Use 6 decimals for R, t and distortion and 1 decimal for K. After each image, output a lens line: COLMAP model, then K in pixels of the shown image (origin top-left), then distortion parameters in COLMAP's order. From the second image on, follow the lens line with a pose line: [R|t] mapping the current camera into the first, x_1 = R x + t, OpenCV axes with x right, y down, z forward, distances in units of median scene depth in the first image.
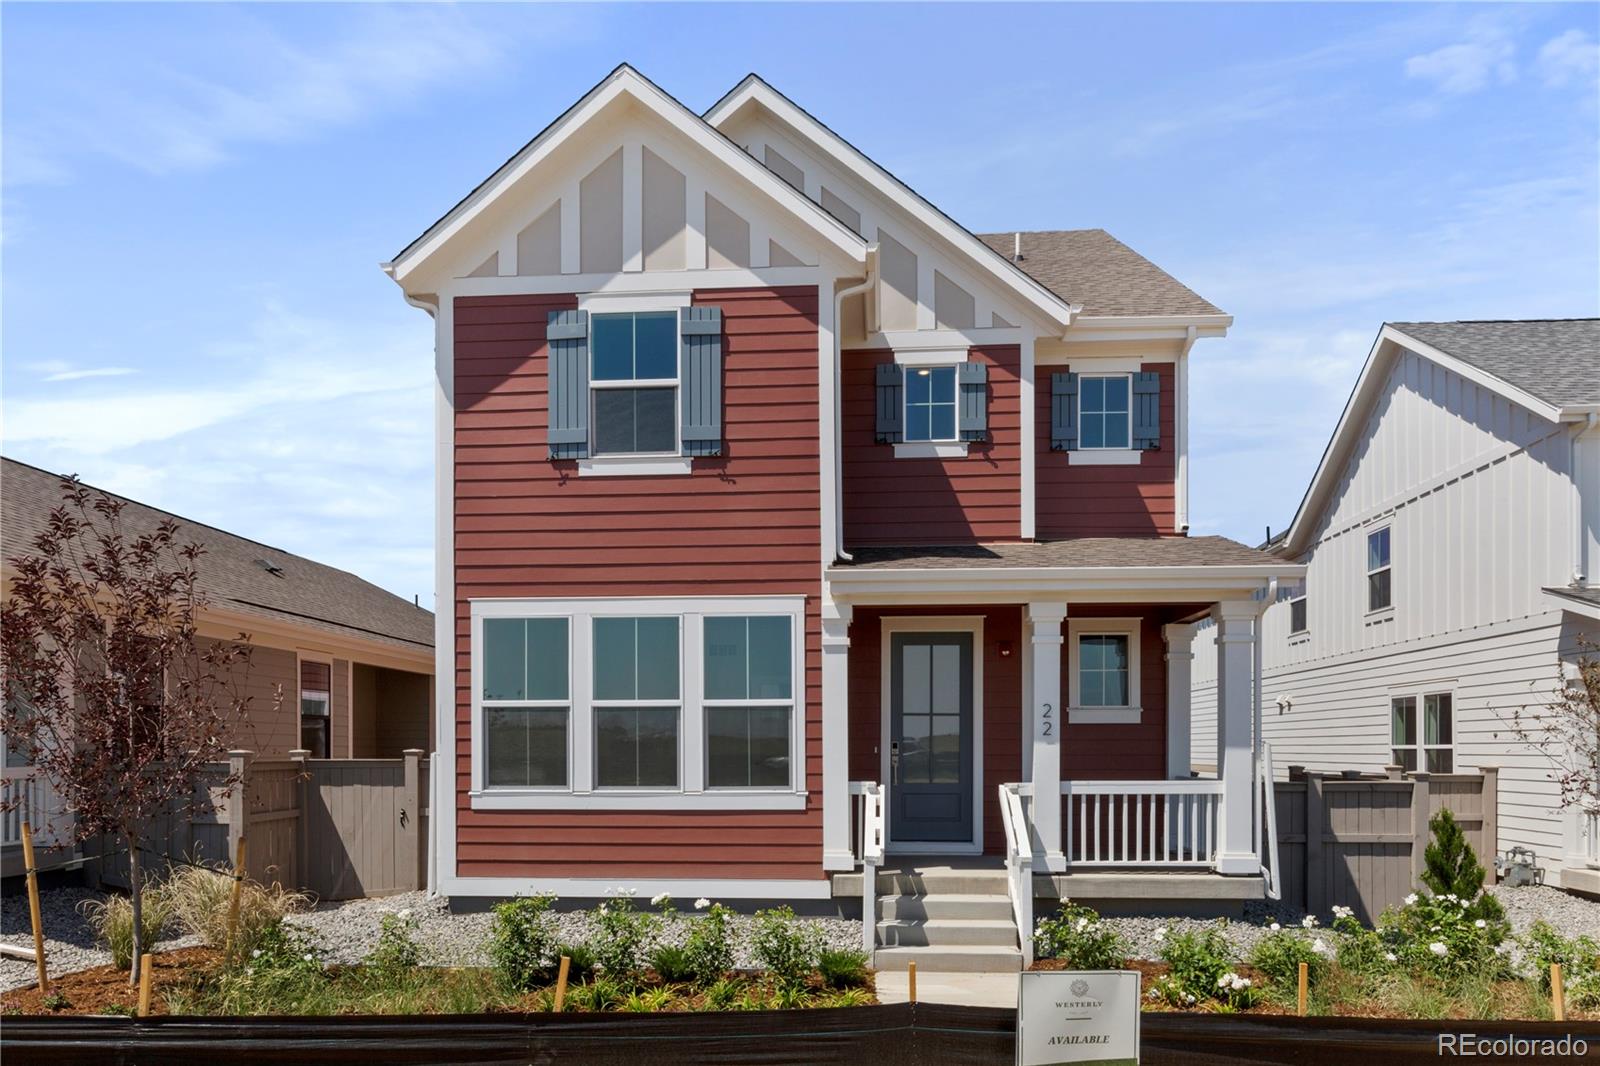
lens RADIAL K [[961.9, 0, 803.1], [0, 961.9, 740.1], [0, 0, 1]] dist [-0.004004, 0.000218]
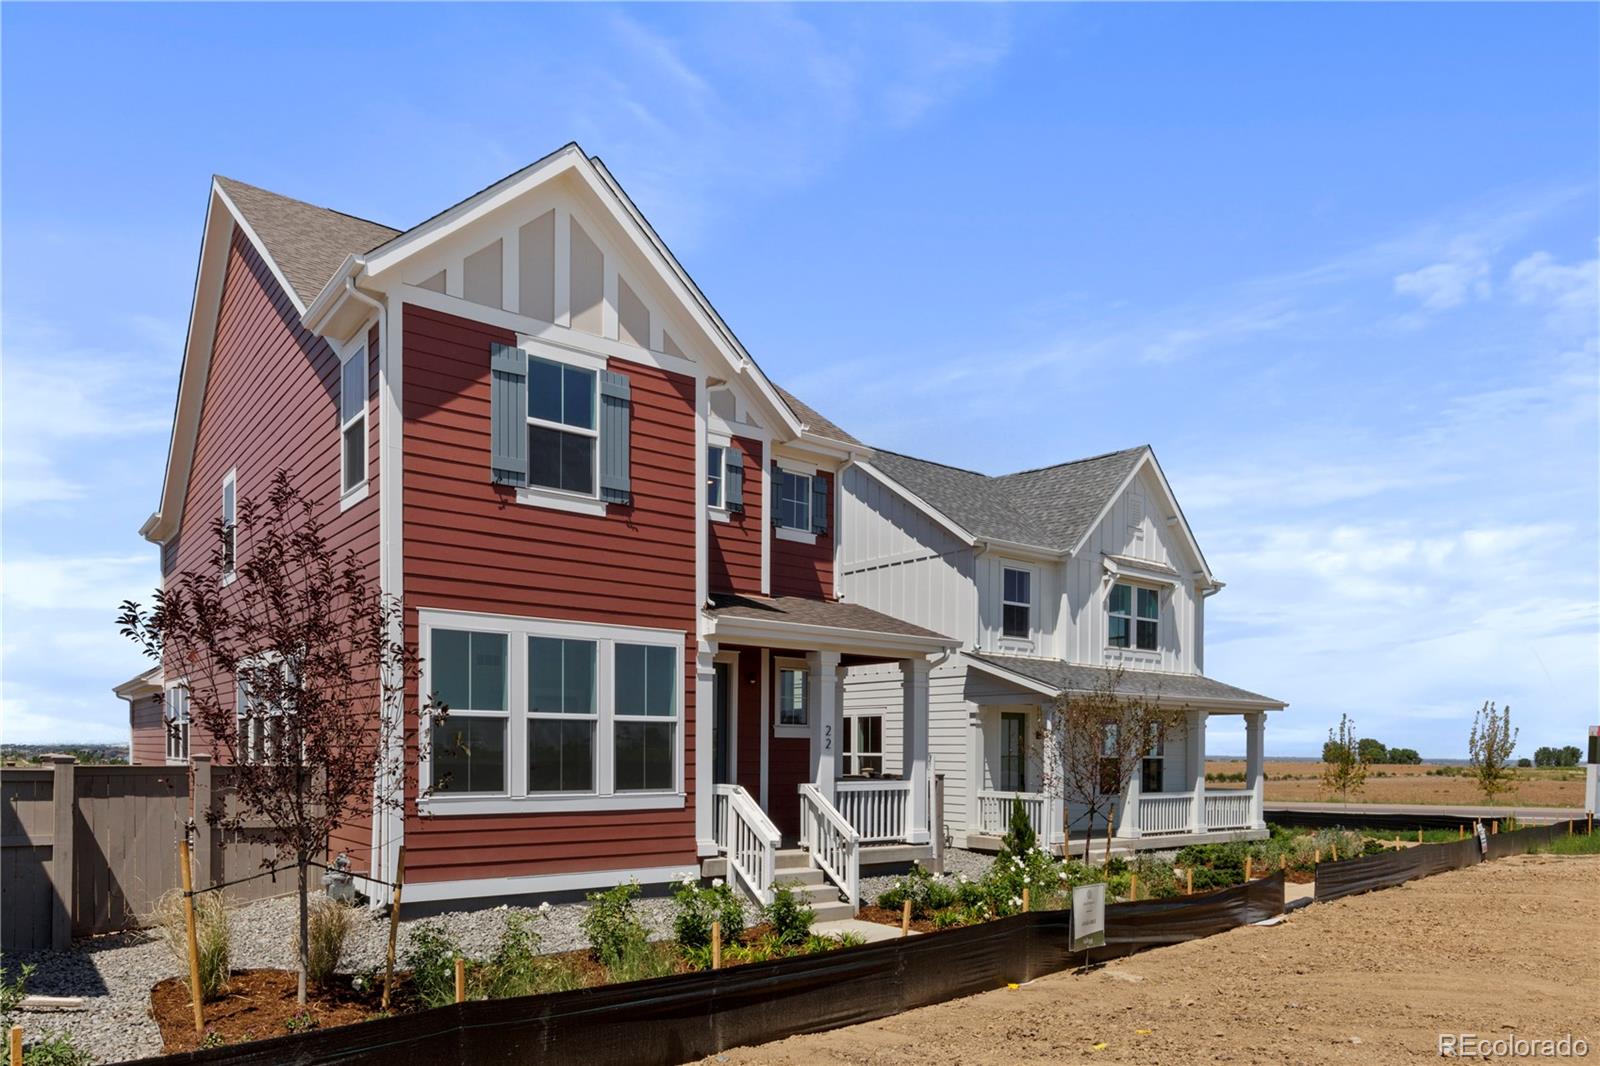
lens RADIAL K [[961.9, 0, 803.1], [0, 961.9, 740.1], [0, 0, 1]] dist [-0.004004, 0.000218]
pose [[0.772450, 0.016208, 0.634869, -0.656313], [-0.015785, 0.999855, -0.006320, -0.007851], [-0.634880, -0.005140, 0.772594, -0.034110]]
